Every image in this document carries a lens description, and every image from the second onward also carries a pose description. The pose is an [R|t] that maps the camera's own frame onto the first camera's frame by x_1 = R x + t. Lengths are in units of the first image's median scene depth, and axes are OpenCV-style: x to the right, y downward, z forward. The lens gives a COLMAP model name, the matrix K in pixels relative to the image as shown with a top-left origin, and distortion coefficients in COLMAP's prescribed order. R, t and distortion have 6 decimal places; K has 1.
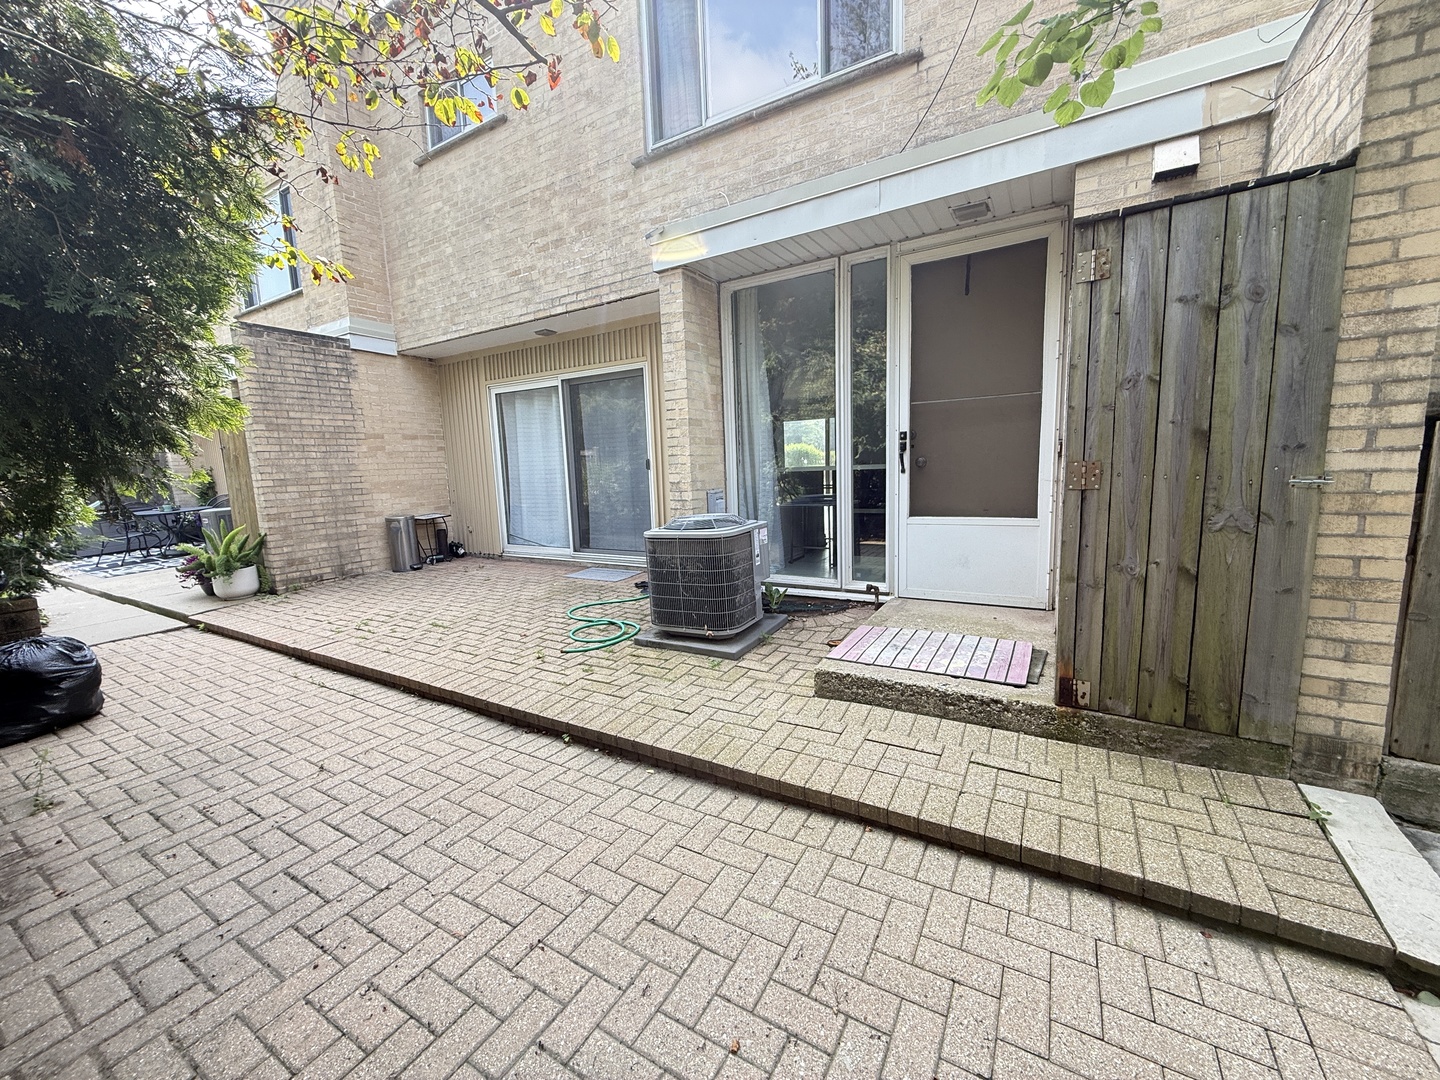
lens RADIAL K [[564.0, 0, 720.0], [0, 564.0, 540.0], [0, 0, 1]] dist [0.001539, -0.000185]
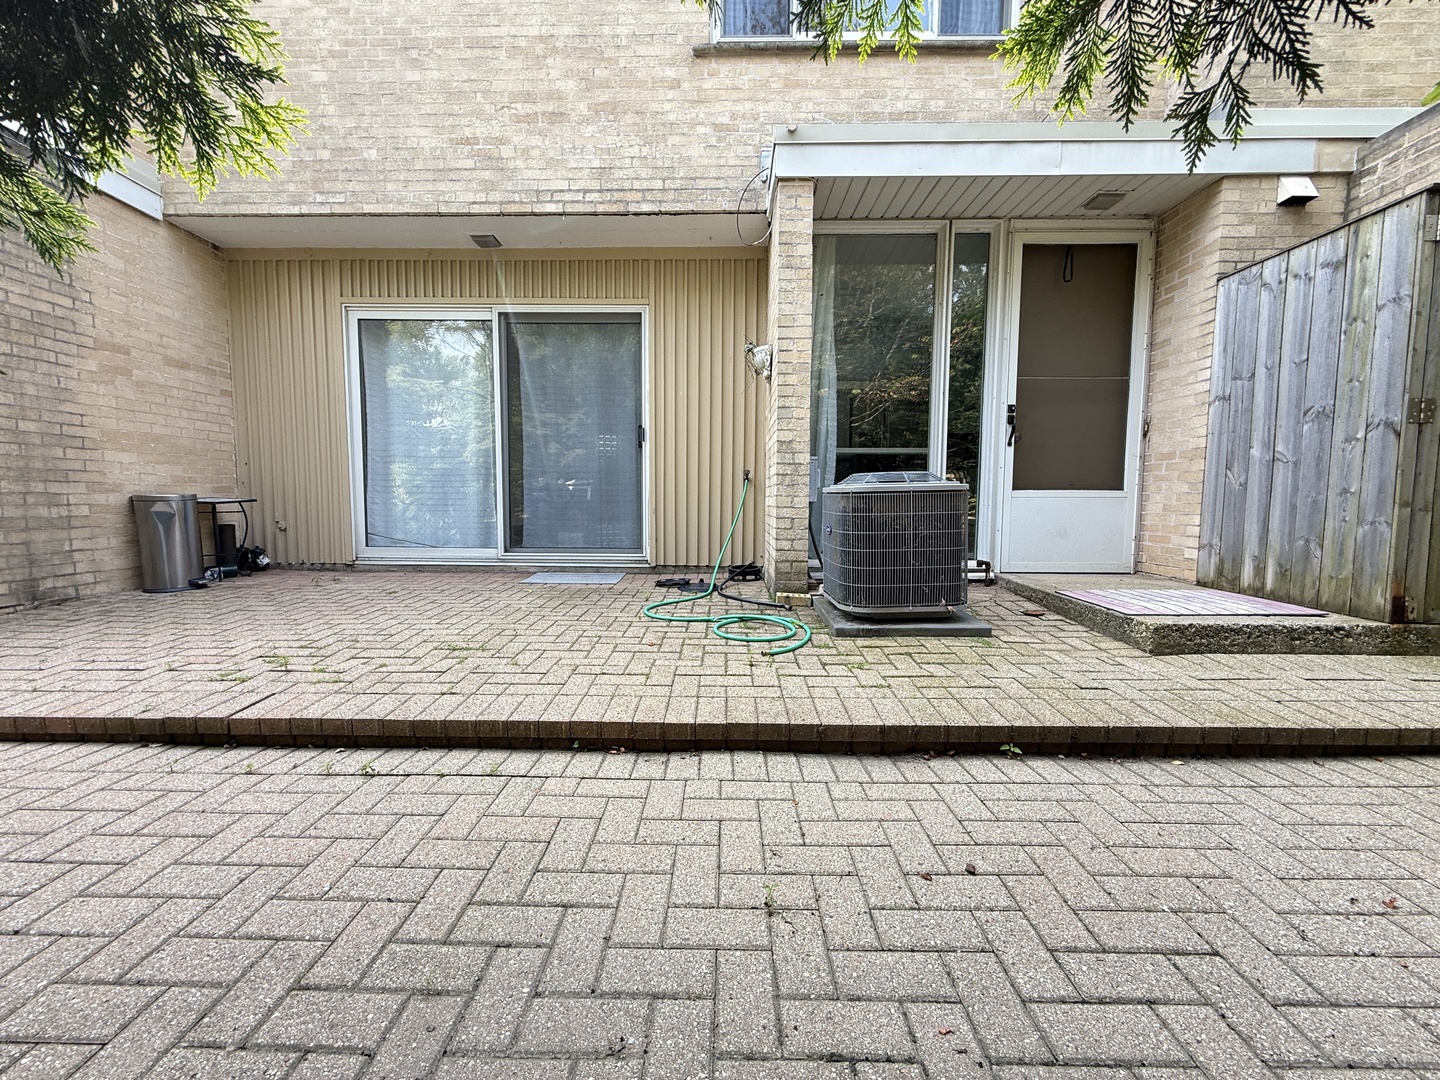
lens RADIAL K [[564.0, 0, 720.0], [0, 564.0, 540.0], [0, 0, 1]] dist [0.001539, -0.000185]
pose [[0.868235, 0.003873, 0.496139, -0.462276], [0.029877, 0.997747, -0.060074, 0.069361], [-0.495254, 0.066981, 0.866162, 0.298394]]
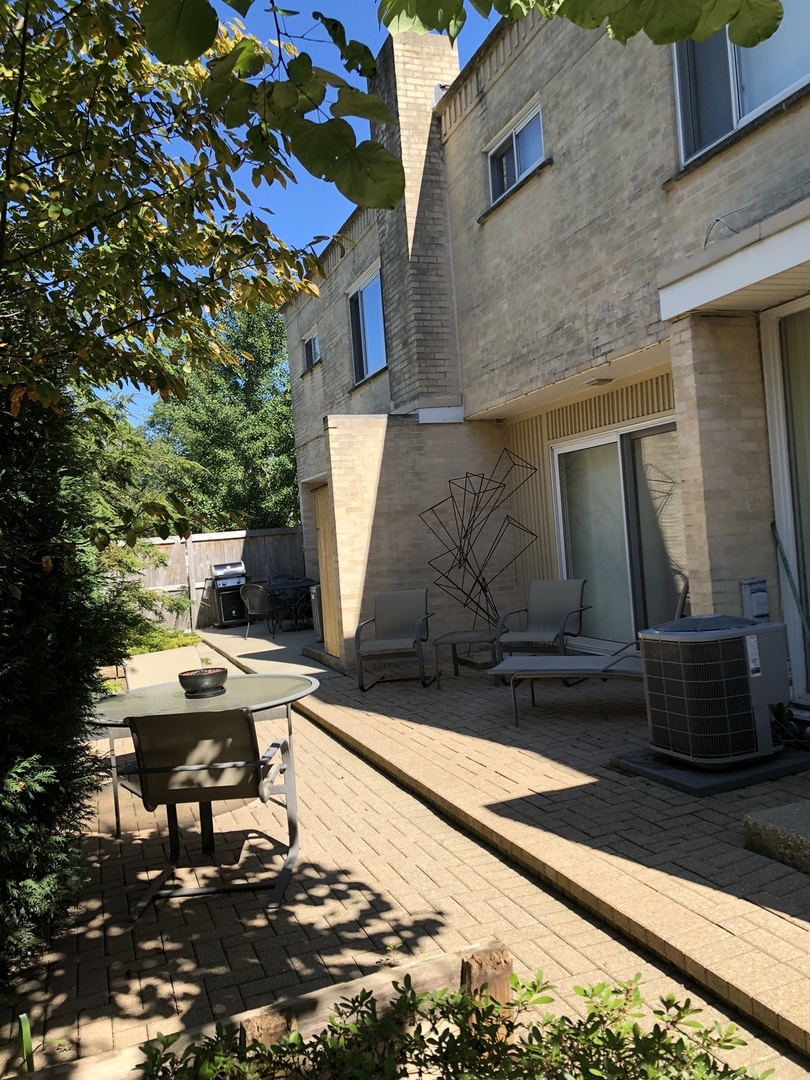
lens RADIAL K [[881.4, 0, 405.0], [0, 881.4, 540.0], [0, 0, 1]] dist [-0.003599, -0.001465]
pose [[0.773400, -0.019516, -0.633618, 0.326308], [-0.042048, 0.995745, -0.081994, -0.020876], [0.632523, 0.090056, 0.769289, -0.178080]]
